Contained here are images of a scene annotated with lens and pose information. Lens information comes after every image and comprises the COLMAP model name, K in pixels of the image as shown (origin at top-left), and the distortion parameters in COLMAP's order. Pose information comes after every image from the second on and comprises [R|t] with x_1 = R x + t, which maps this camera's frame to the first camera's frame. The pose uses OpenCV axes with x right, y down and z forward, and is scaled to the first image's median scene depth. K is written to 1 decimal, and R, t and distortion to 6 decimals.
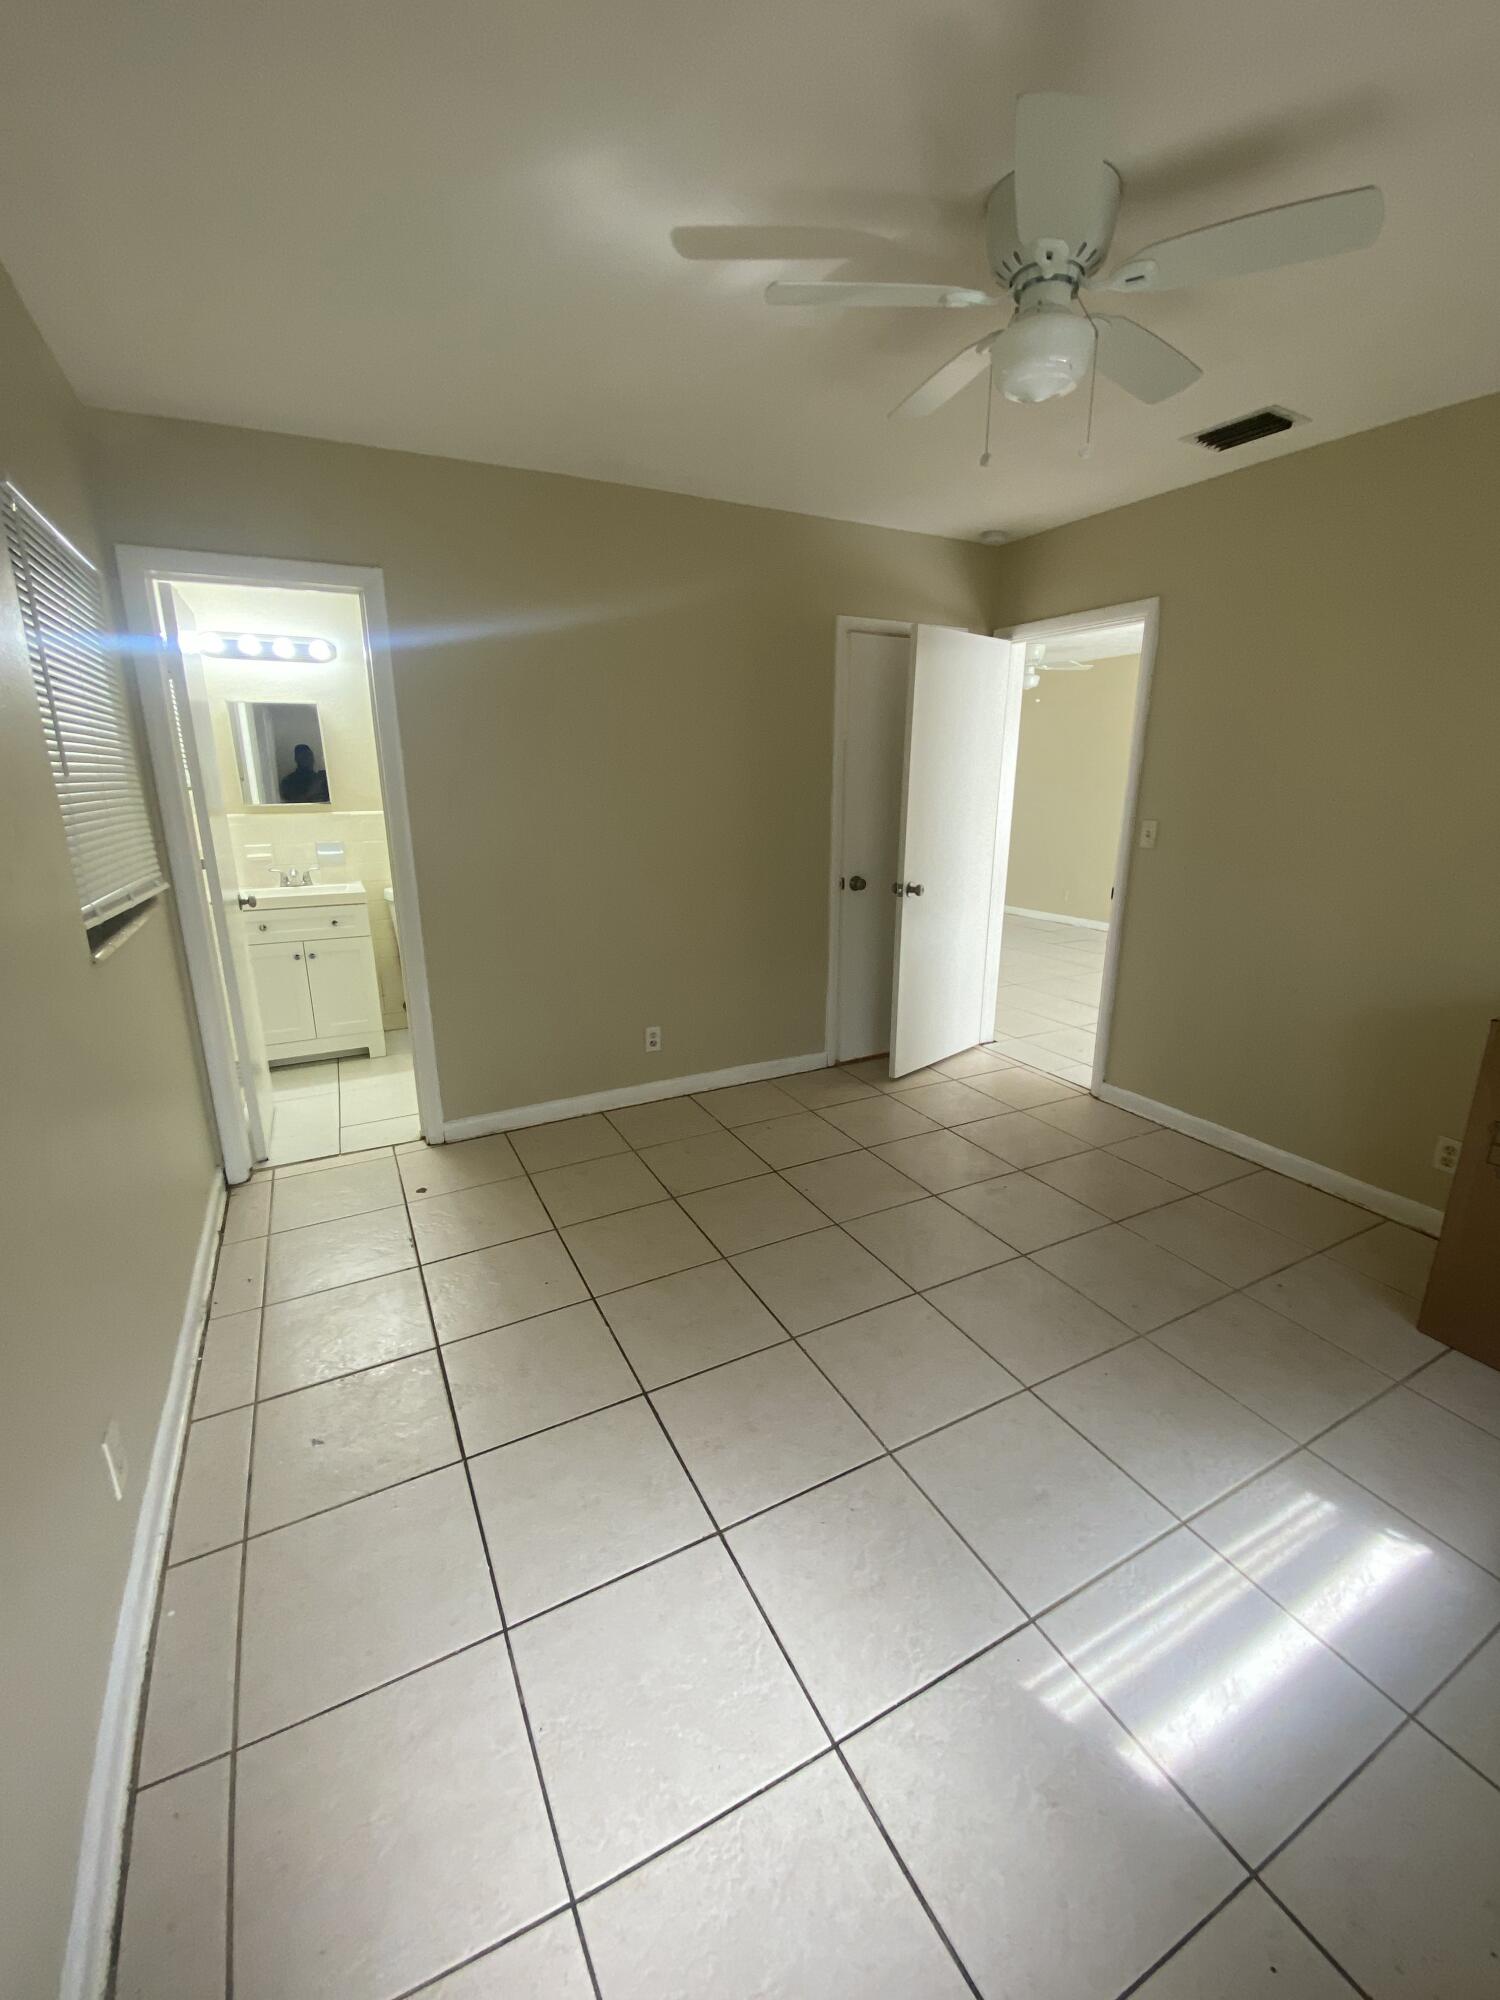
lens RADIAL K [[823.0, 0, 748.7], [0, 823.0, 994.3], [0, 0, 1]] dist [-0.001101, -0.000077]
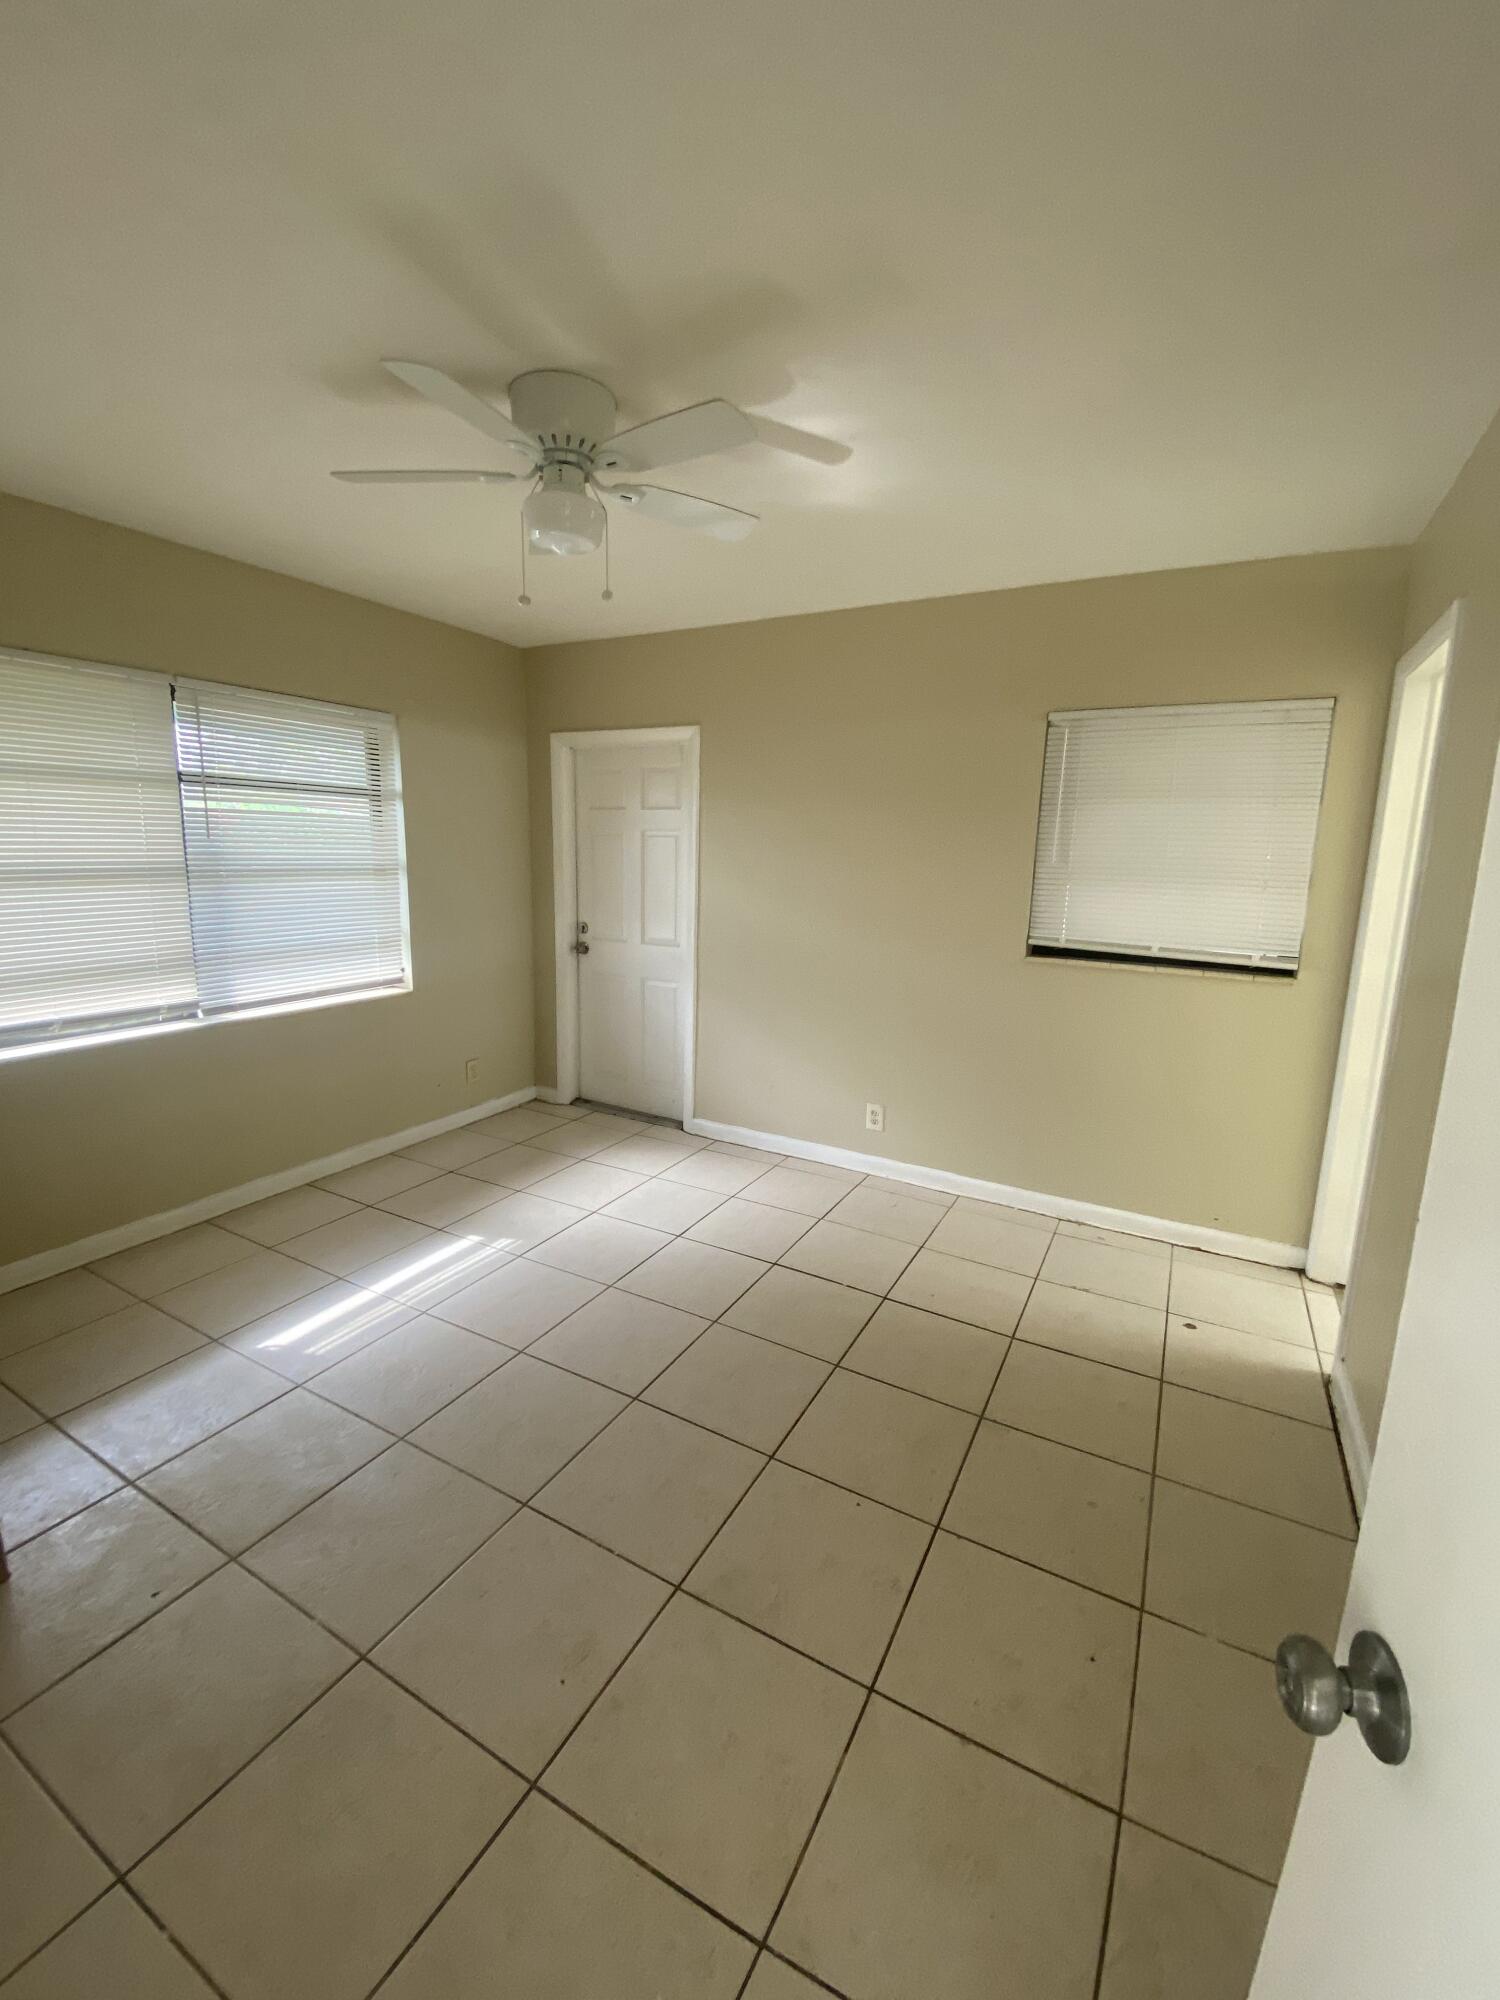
lens RADIAL K [[823.0, 0, 750.8], [0, 823.0, 996.9], [0, 0, 1]] dist [-0.001101, -0.000077]
pose [[-0.835964, 0.084567, -0.542230, 0.855368], [-0.165840, 0.902931, 0.396500, -0.679596], [0.523127, 0.421383, -0.740793, 2.383365]]
